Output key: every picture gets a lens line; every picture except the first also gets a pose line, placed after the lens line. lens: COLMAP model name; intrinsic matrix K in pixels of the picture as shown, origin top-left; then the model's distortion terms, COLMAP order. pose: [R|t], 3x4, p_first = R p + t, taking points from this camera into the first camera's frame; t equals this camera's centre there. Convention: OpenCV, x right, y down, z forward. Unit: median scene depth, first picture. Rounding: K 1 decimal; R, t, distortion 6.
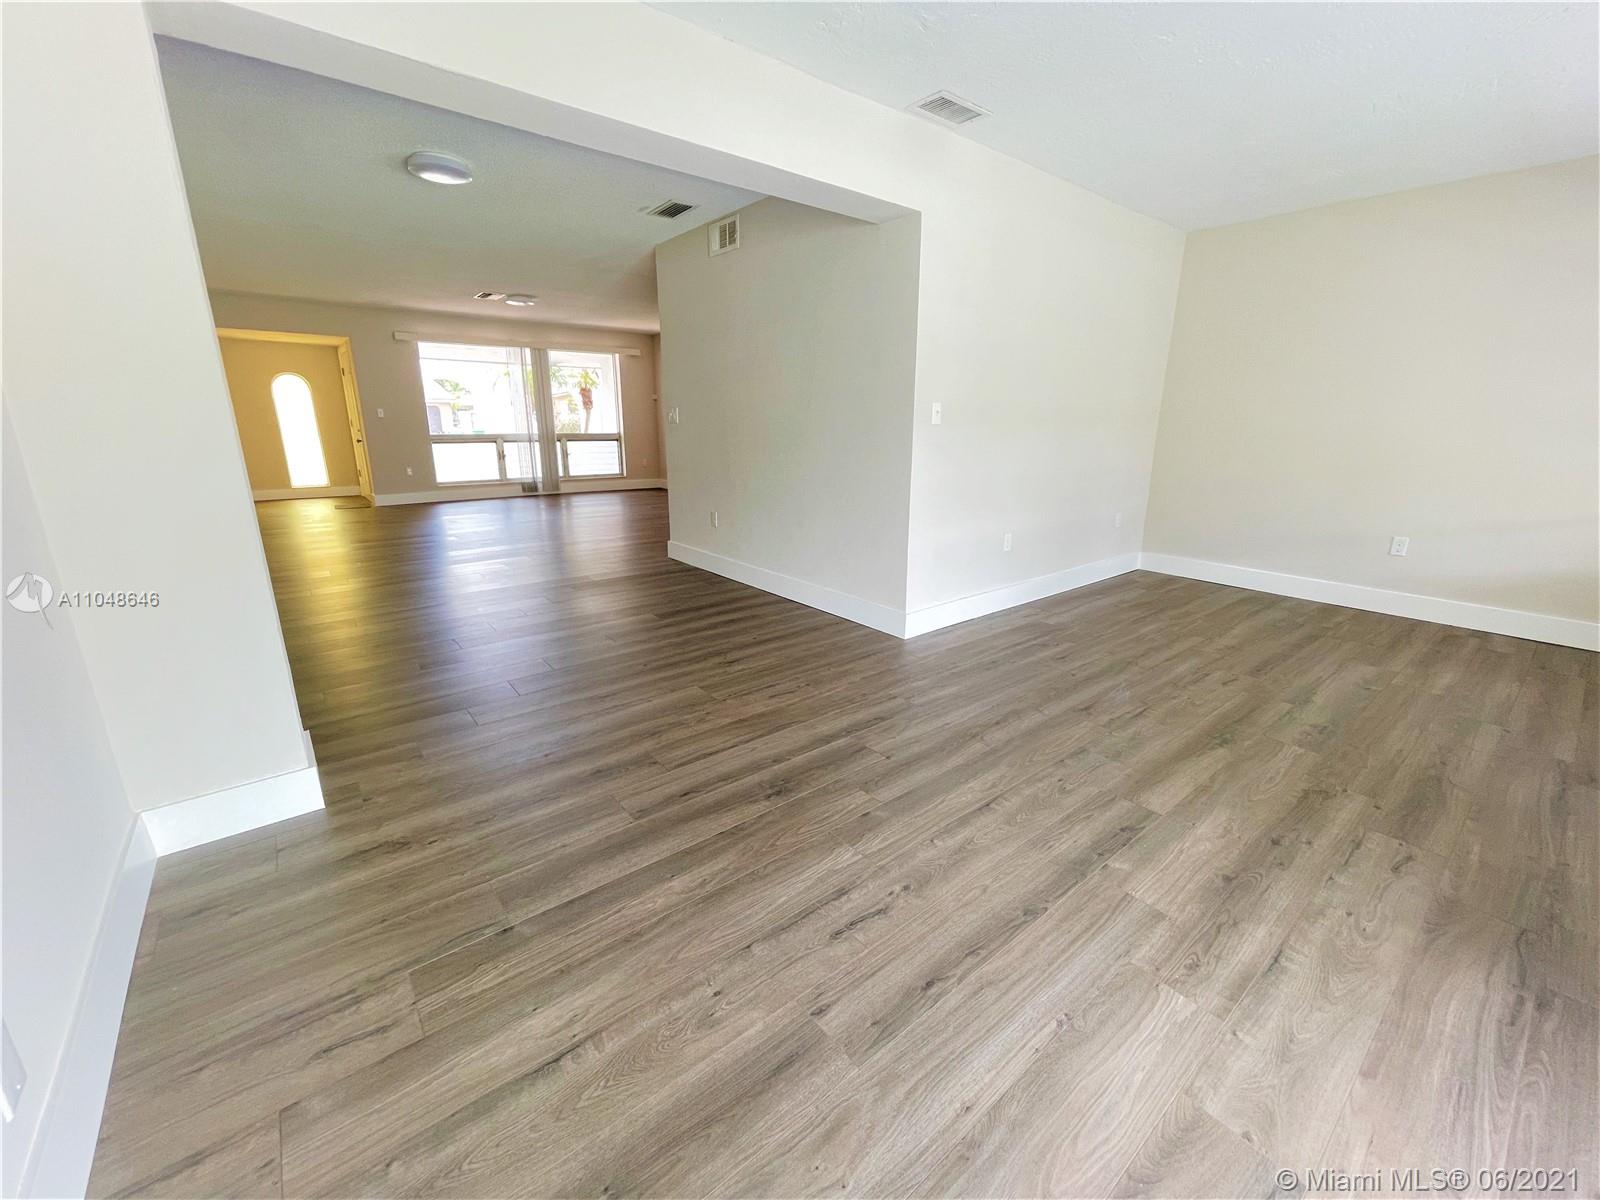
lens RADIAL K [[648.5, 0, 799.7], [0, 648.5, 594.0], [0, 0, 1]] dist [0.000497, 0.001038]
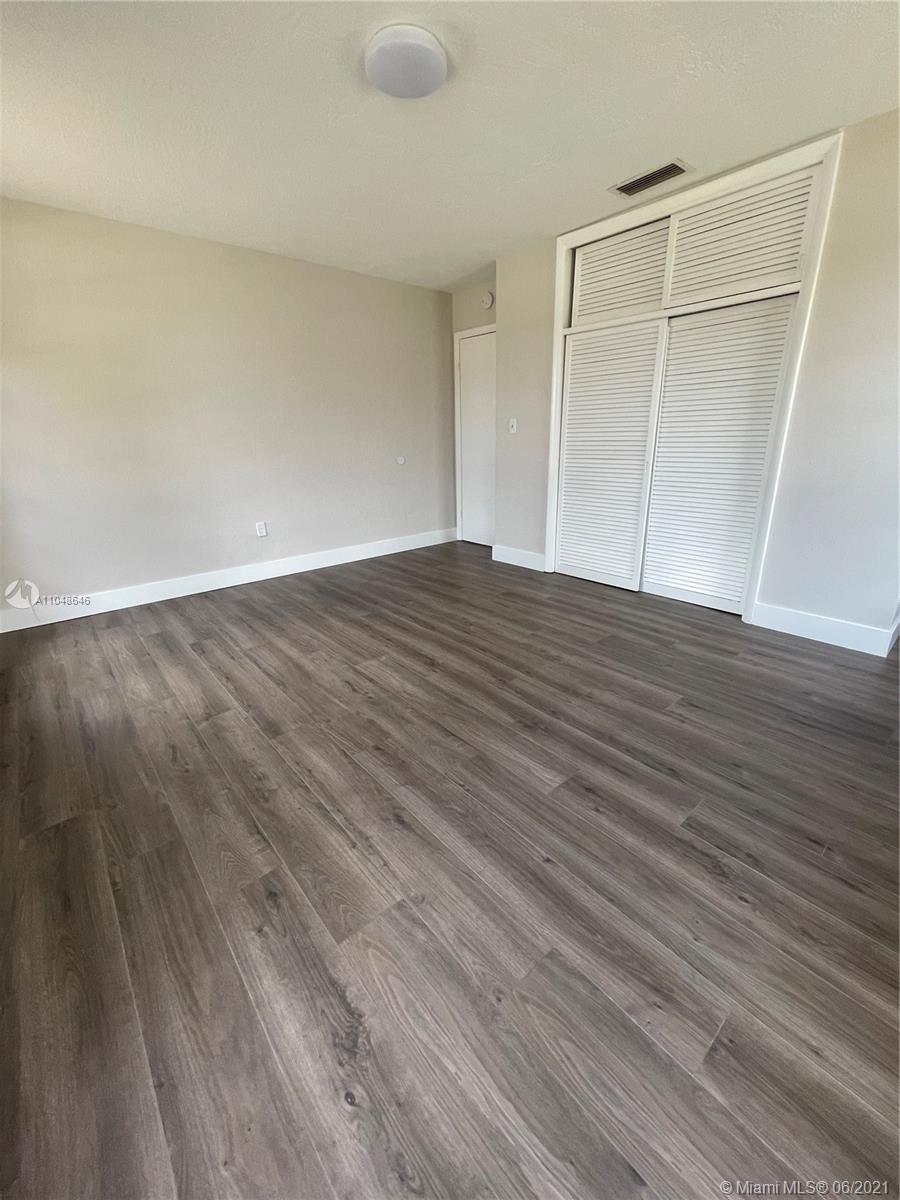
lens RADIAL K [[486.4, 0, 447.9], [0, 486.4, 604.7], [0, 0, 1]] dist [0.000497, 0.001038]
pose [[0.016063, 0.351833, -0.935925, 1.331997], [-0.211958, 0.915970, 0.340694, -0.283576], [0.977147, 0.192904, 0.089288, 1.040627]]
